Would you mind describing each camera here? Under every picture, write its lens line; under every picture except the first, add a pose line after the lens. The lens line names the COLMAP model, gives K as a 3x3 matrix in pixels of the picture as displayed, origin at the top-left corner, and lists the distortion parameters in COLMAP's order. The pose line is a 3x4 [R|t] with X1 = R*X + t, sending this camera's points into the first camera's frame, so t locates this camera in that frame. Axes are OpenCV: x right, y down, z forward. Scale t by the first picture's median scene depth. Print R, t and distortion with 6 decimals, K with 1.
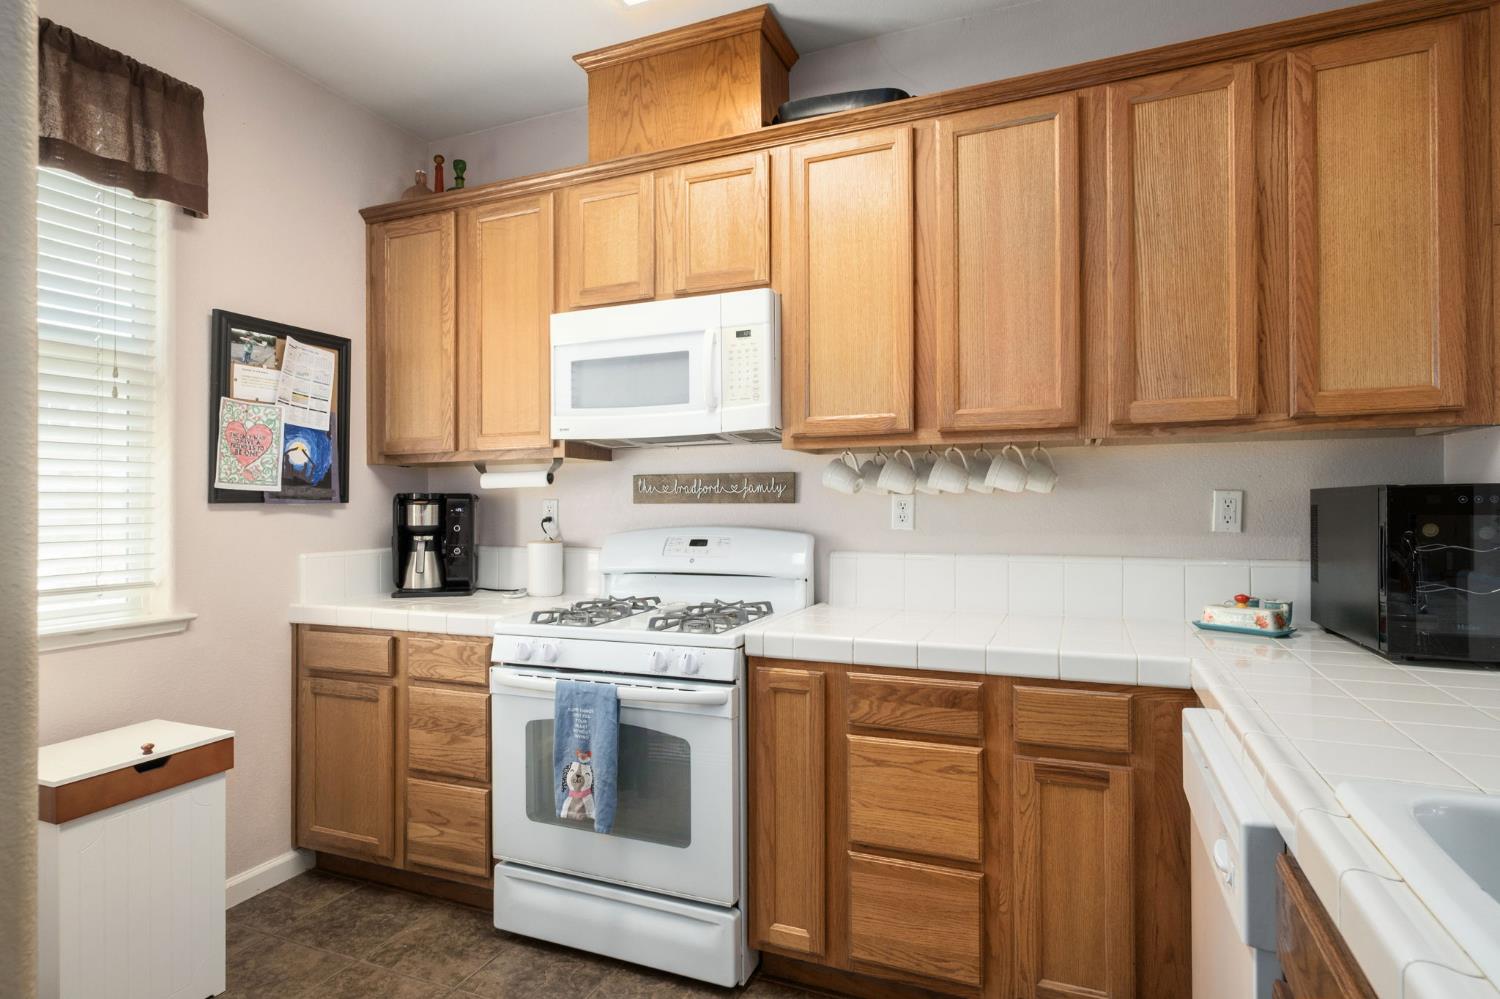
lens RADIAL K [[794.4, 0, 750.0], [0, 794.4, 499.5], [0, 0, 1]] dist [0.002345, 0.000263]
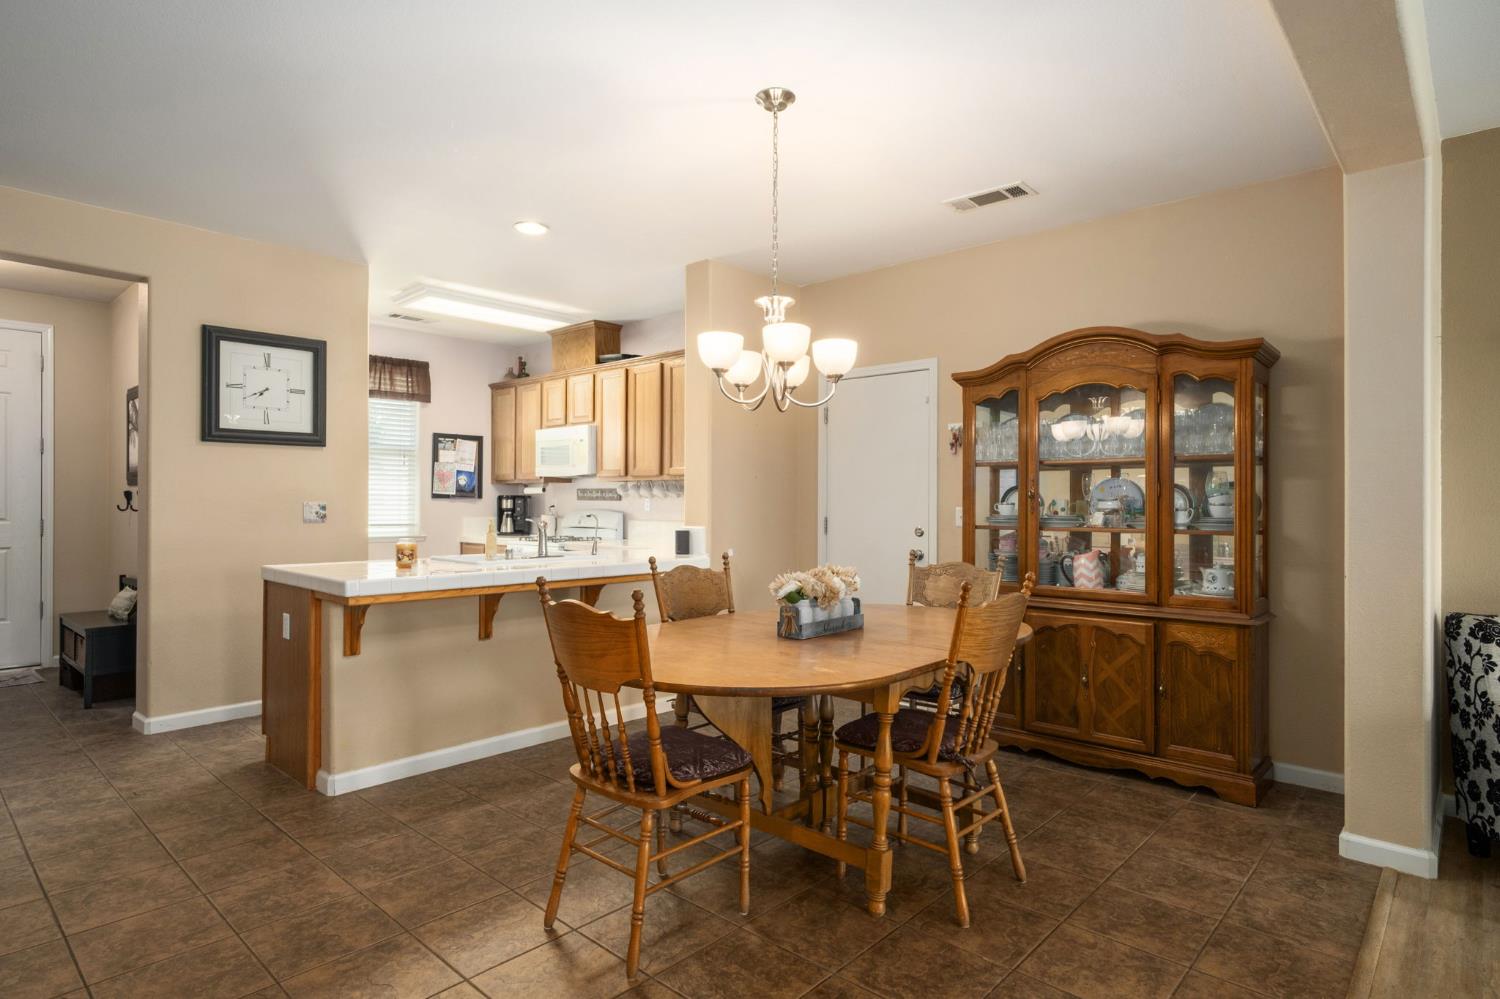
lens RADIAL K [[794.4, 0, 750.0], [0, 794.4, 499.5], [0, 0, 1]] dist [0.002345, 0.000263]
pose [[0.935193, 0.010287, -0.353989, 1.369620], [-0.009719, 0.999947, 0.003385, -0.011628], [0.354005, 0.000275, 0.935243, -1.247666]]
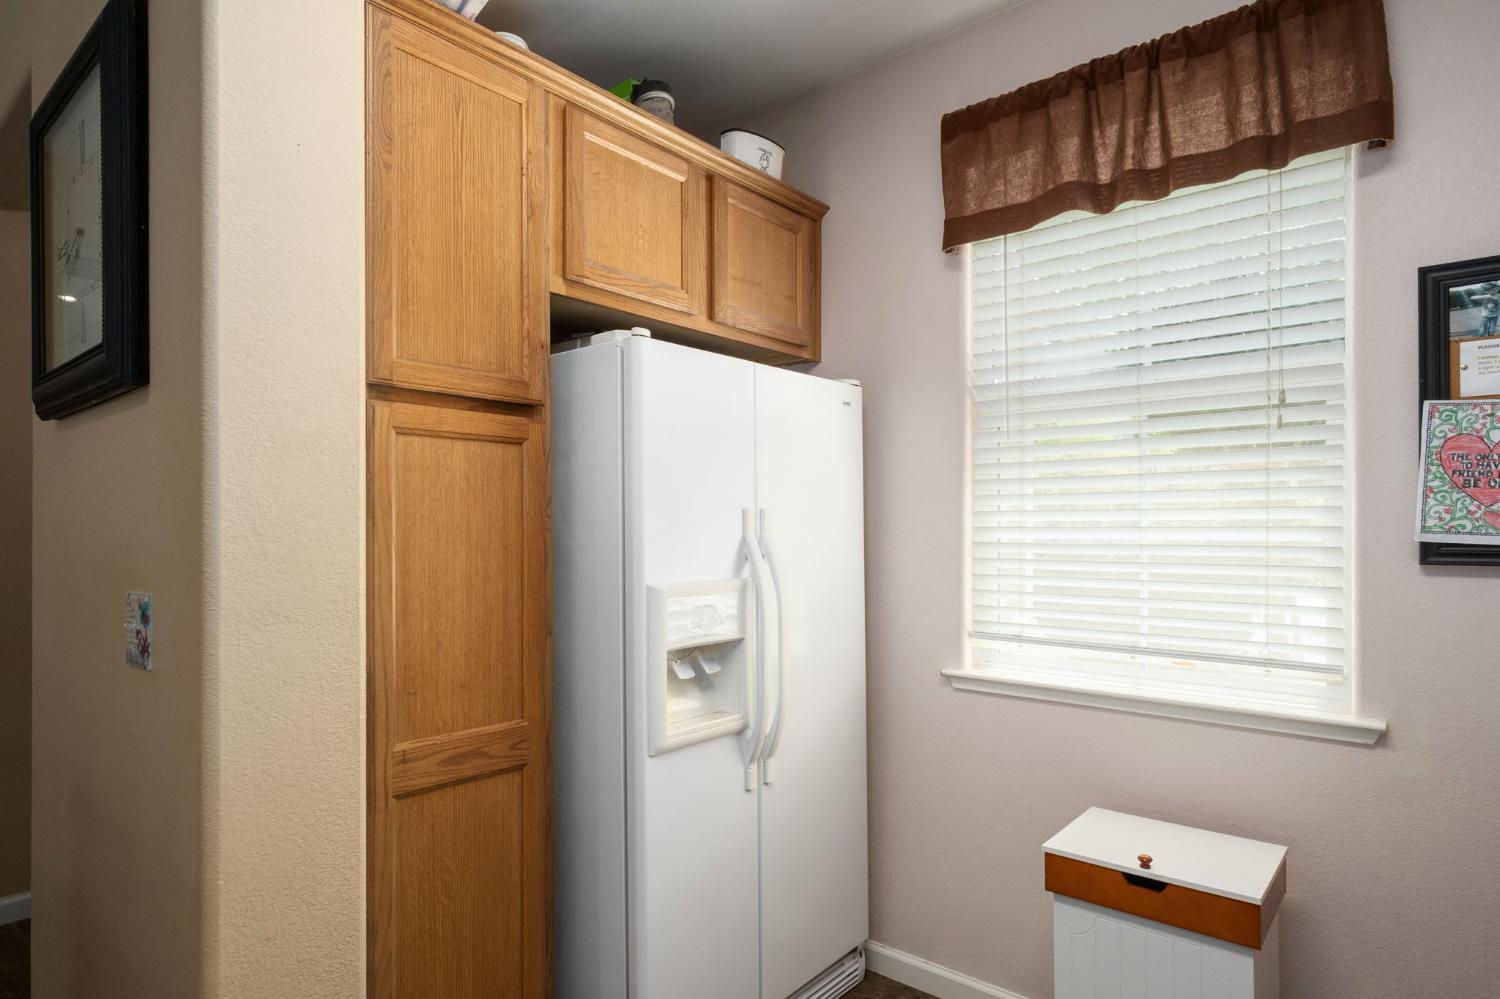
lens RADIAL K [[856.1, 0, 717.2], [0, 856.1, 505.0], [0, 0, 1]] dist [0.000379, 0.000031]
pose [[-0.336497, -0.008354, -0.941647, 0.173829], [0.008337, 0.999895, -0.011849, -0.037949], [0.941648, -0.011838, -0.336392, 0.642034]]
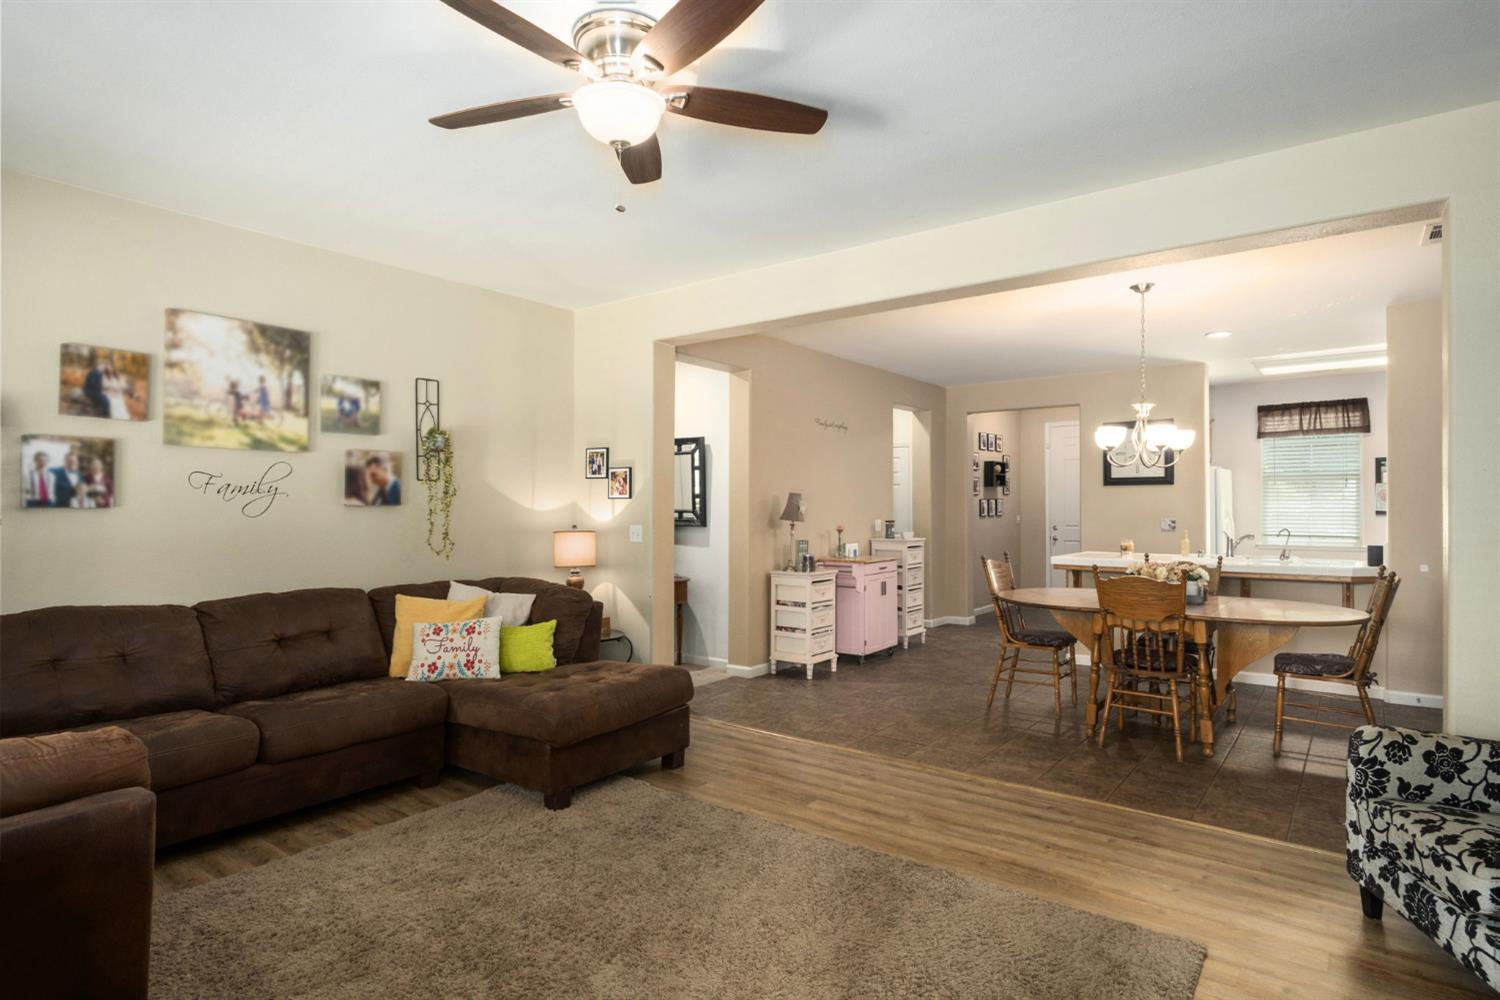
lens RADIAL K [[794.4, 0, 750.0], [0, 794.4, 500.0], [0, 0, 1]] dist [0.002345, 0.000263]
pose [[-0.284807, -0.012782, -0.958500, 3.086090], [0.007589, 0.999850, -0.015589, -0.025290], [0.958555, -0.011714, -0.284667, -0.548208]]
